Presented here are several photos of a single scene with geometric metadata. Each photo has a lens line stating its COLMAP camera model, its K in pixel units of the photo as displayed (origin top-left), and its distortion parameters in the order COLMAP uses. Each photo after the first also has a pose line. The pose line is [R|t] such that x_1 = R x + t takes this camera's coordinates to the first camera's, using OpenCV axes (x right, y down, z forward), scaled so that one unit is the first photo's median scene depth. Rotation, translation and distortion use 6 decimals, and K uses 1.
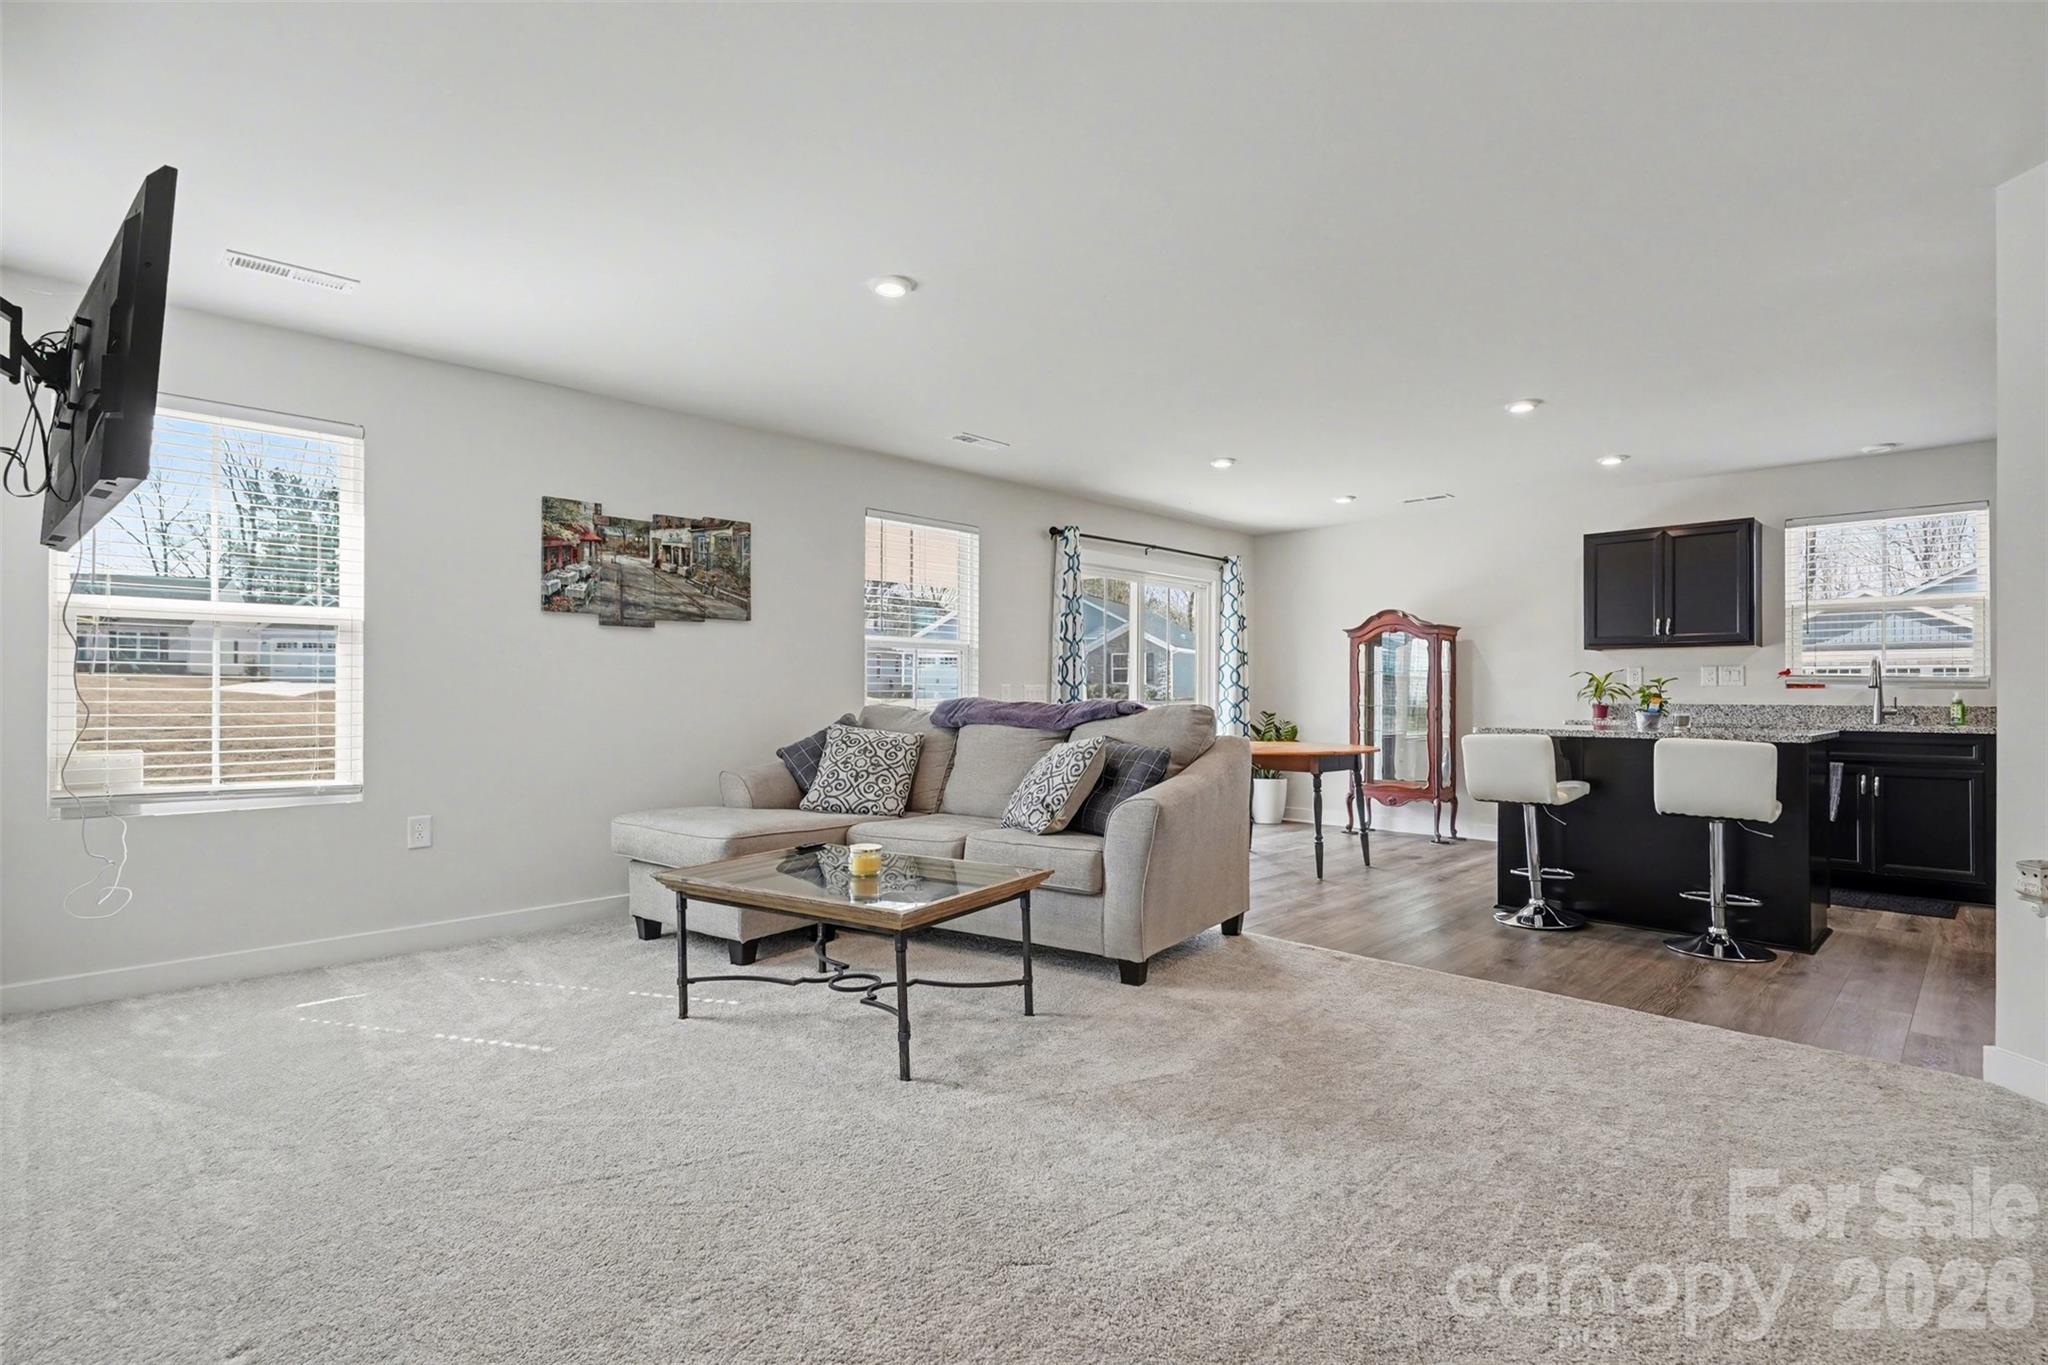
lens RADIAL K [[962.4, 0, 1033.0], [0, 962.4, 685.8], [0, 0, 1]] dist [-0.005417, 0.000806]
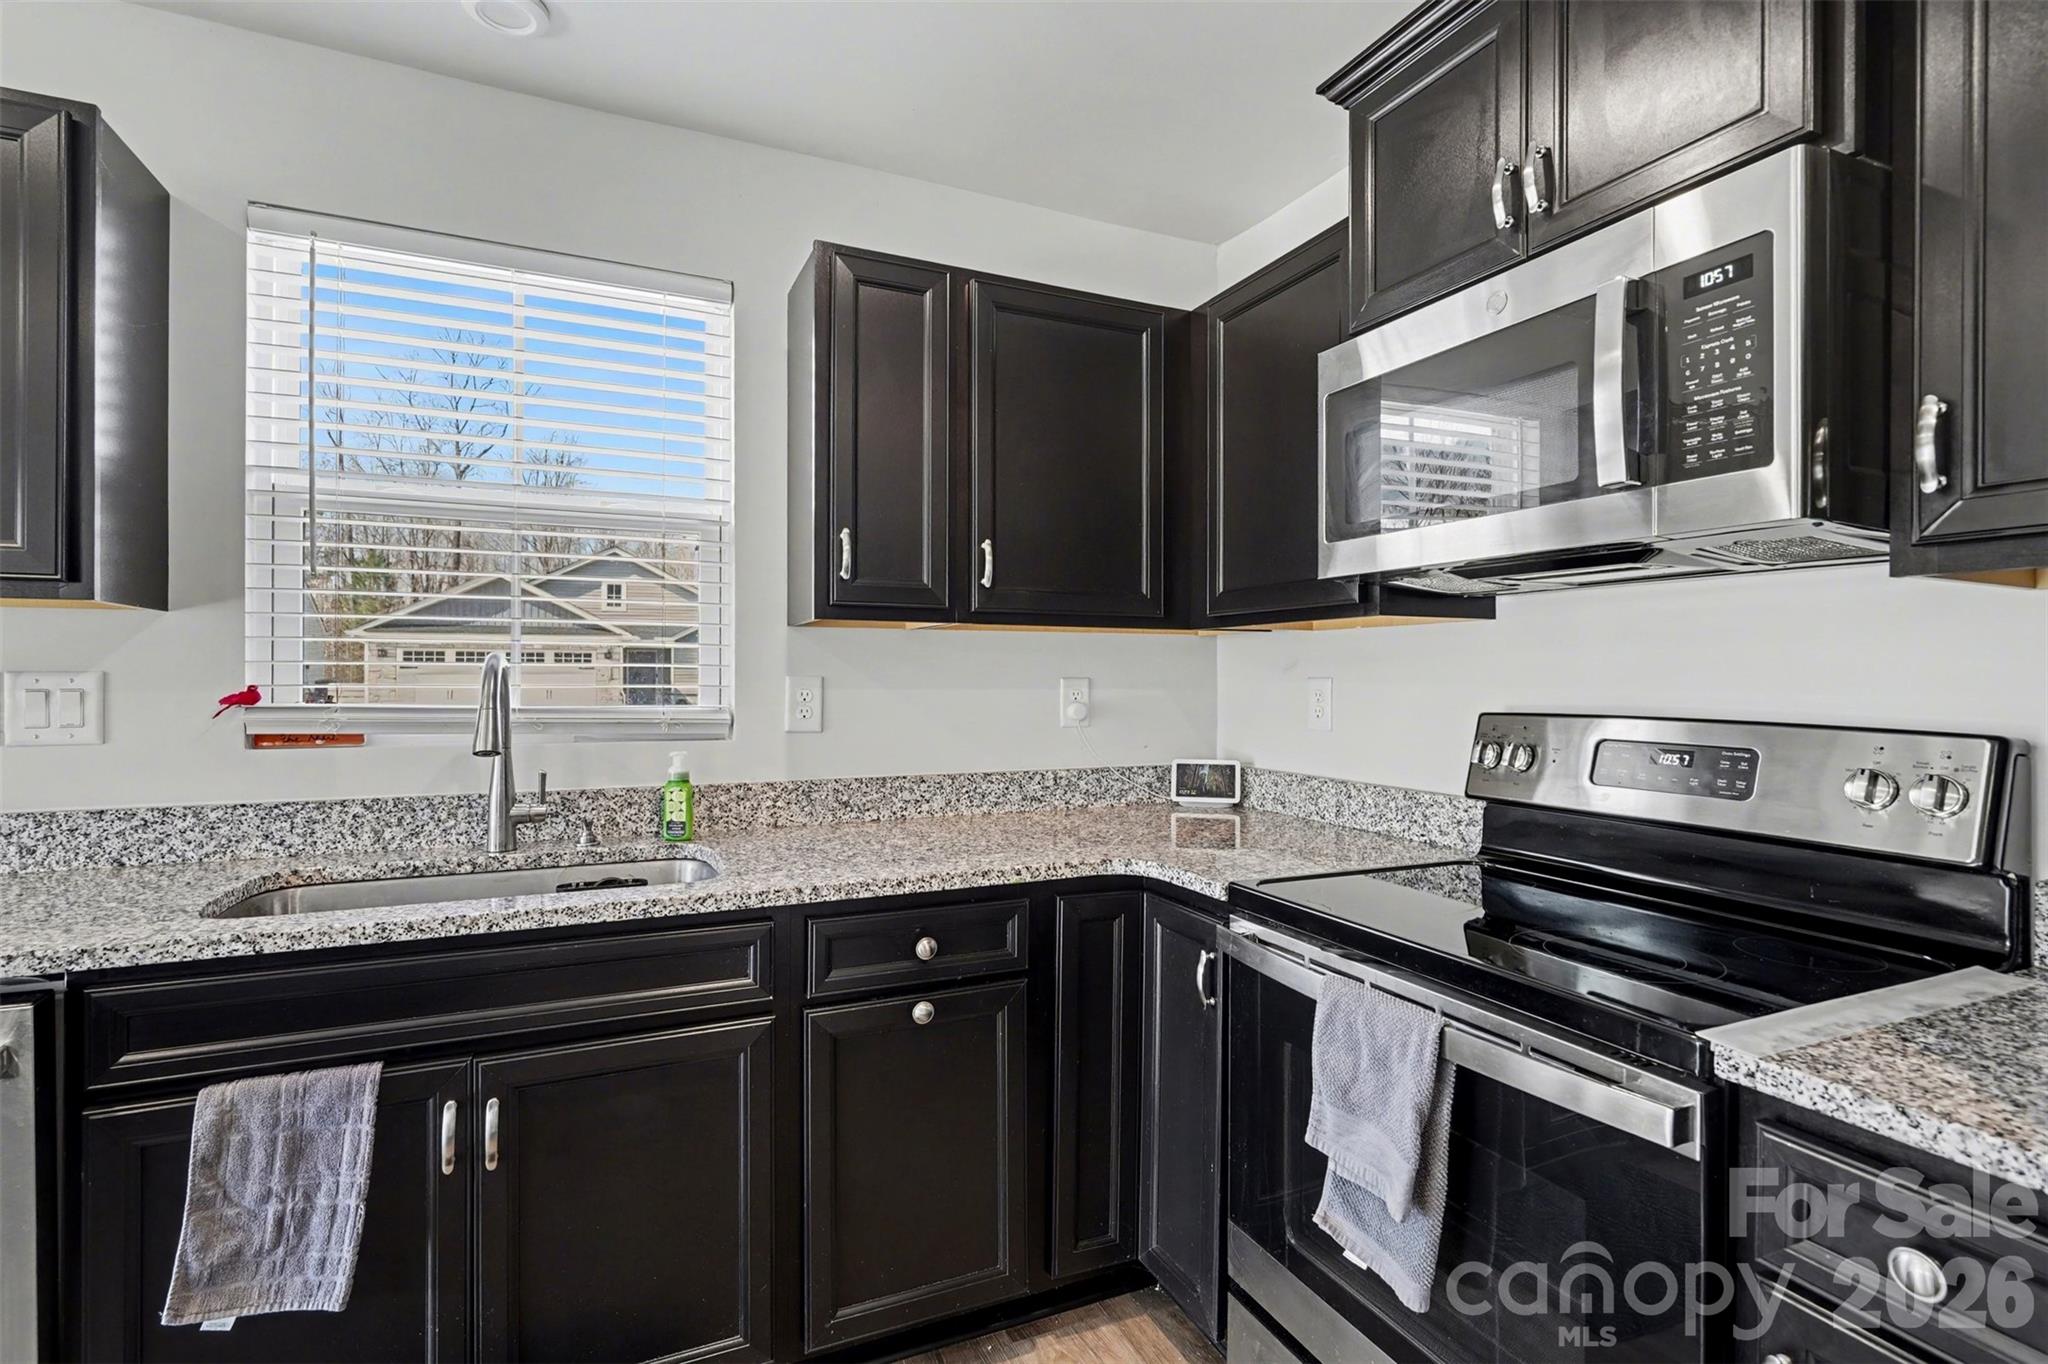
lens RADIAL K [[962.4, 0, 1026.8], [0, 962.4, 672.2], [0, 0, 1]] dist [-0.005417, 0.000806]
pose [[0.349360, 0.001731, 0.936987, 0.619793], [-0.008193, 0.999966, 0.001207, -0.025897], [-0.936953, -0.008098, 0.349362, 0.698028]]
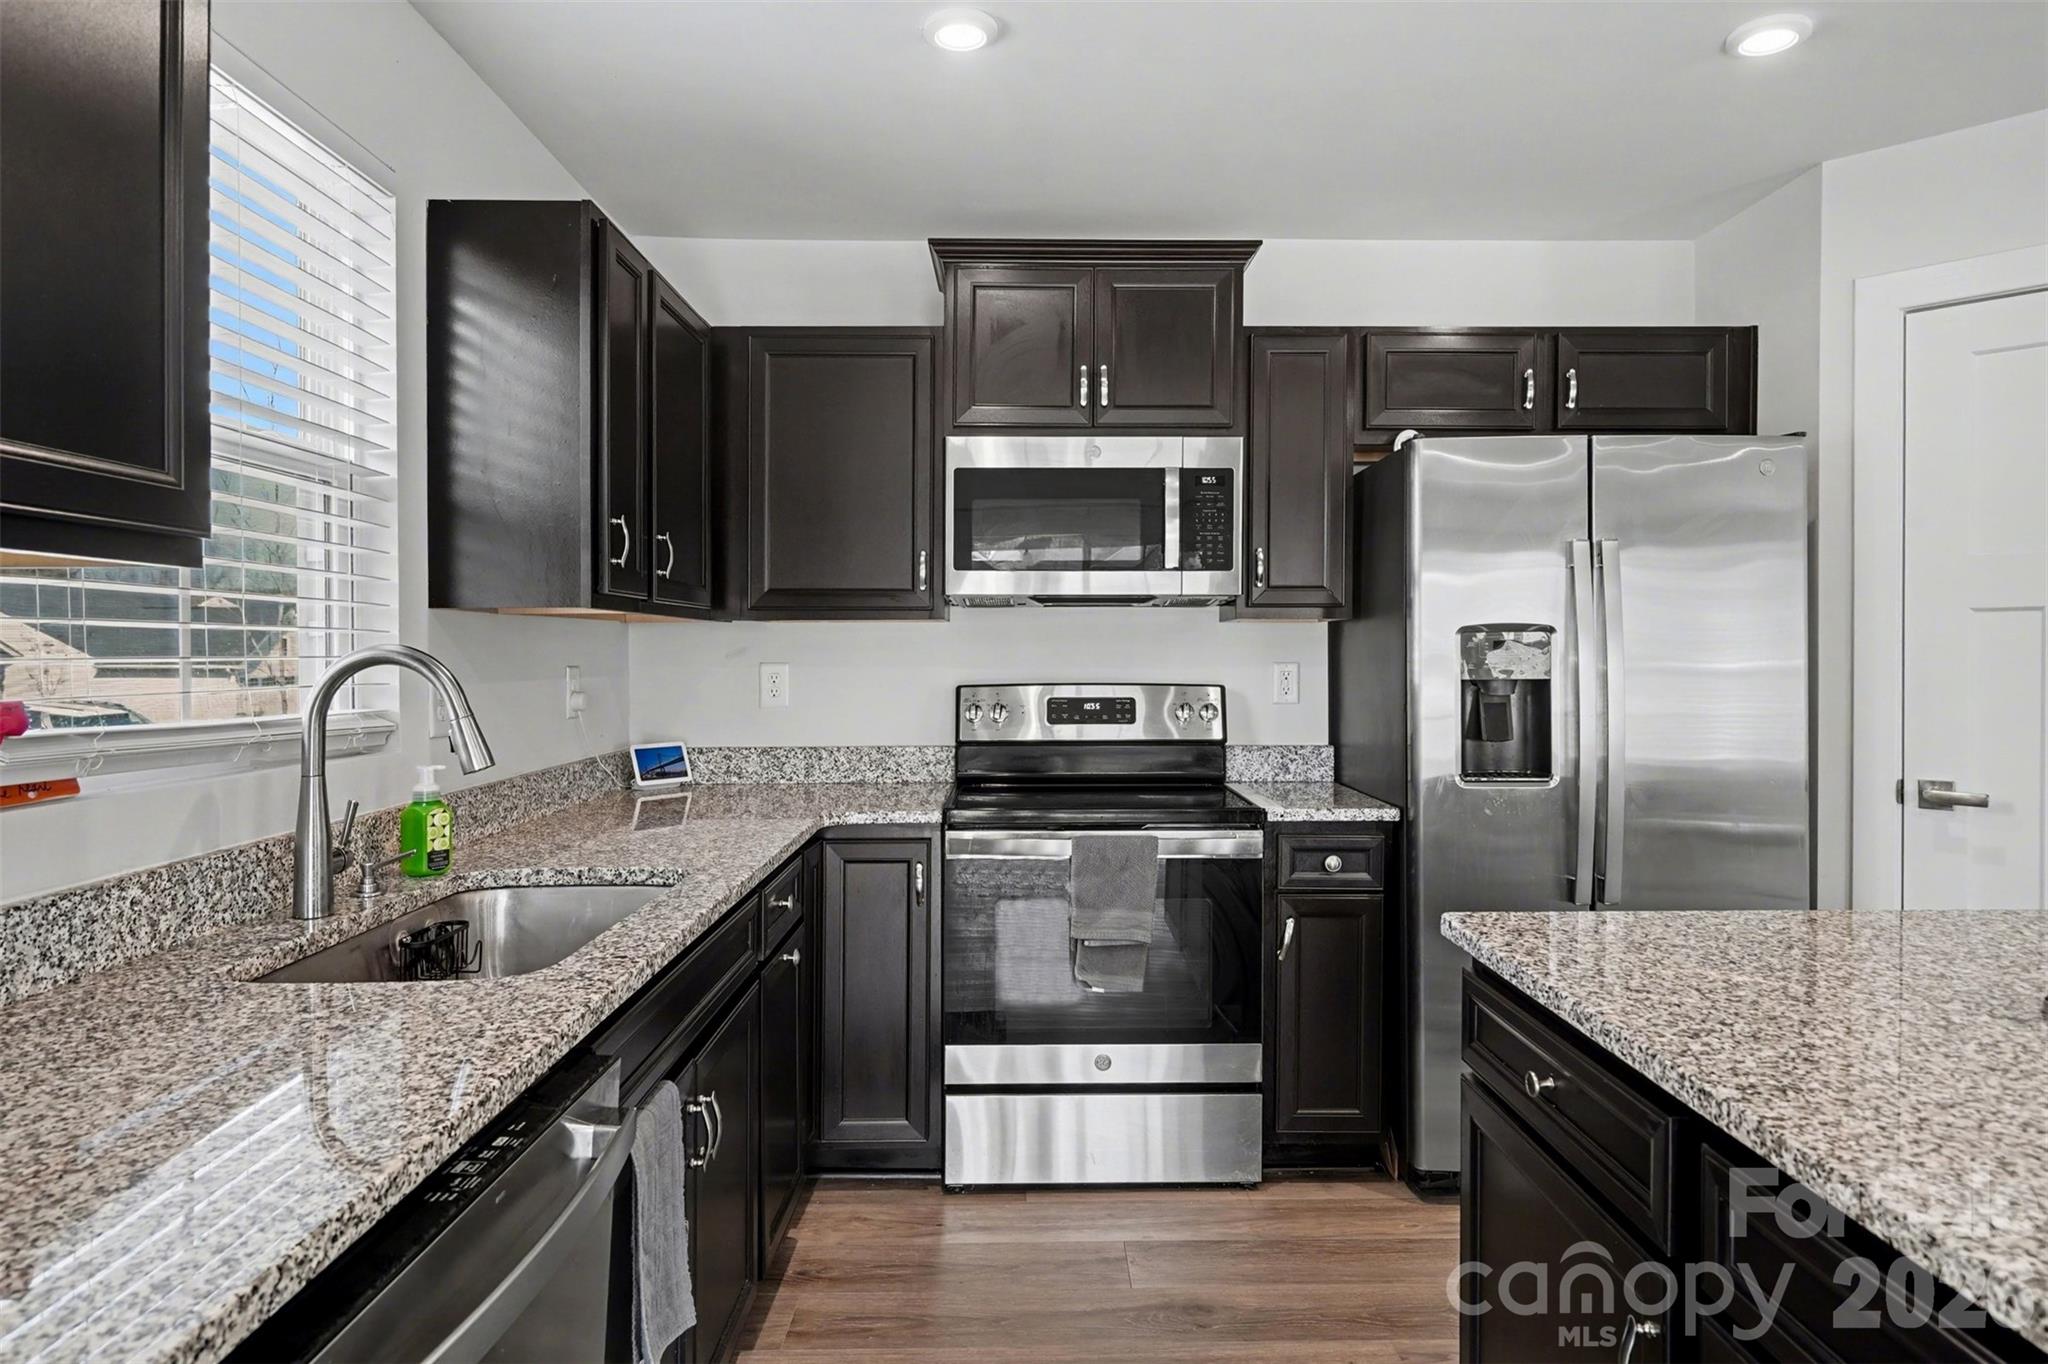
lens RADIAL K [[1212.5, 0, 1021.9], [0, 1212.5, 670.0], [0, 0, 1]] dist [-0.004011, -0.000536]
pose [[-0.704724, -0.010668, 0.709401, 0.521791], [-0.002153, 0.999914, 0.012898, -0.028950], [-0.709478, 0.007562, -0.704687, 1.086319]]
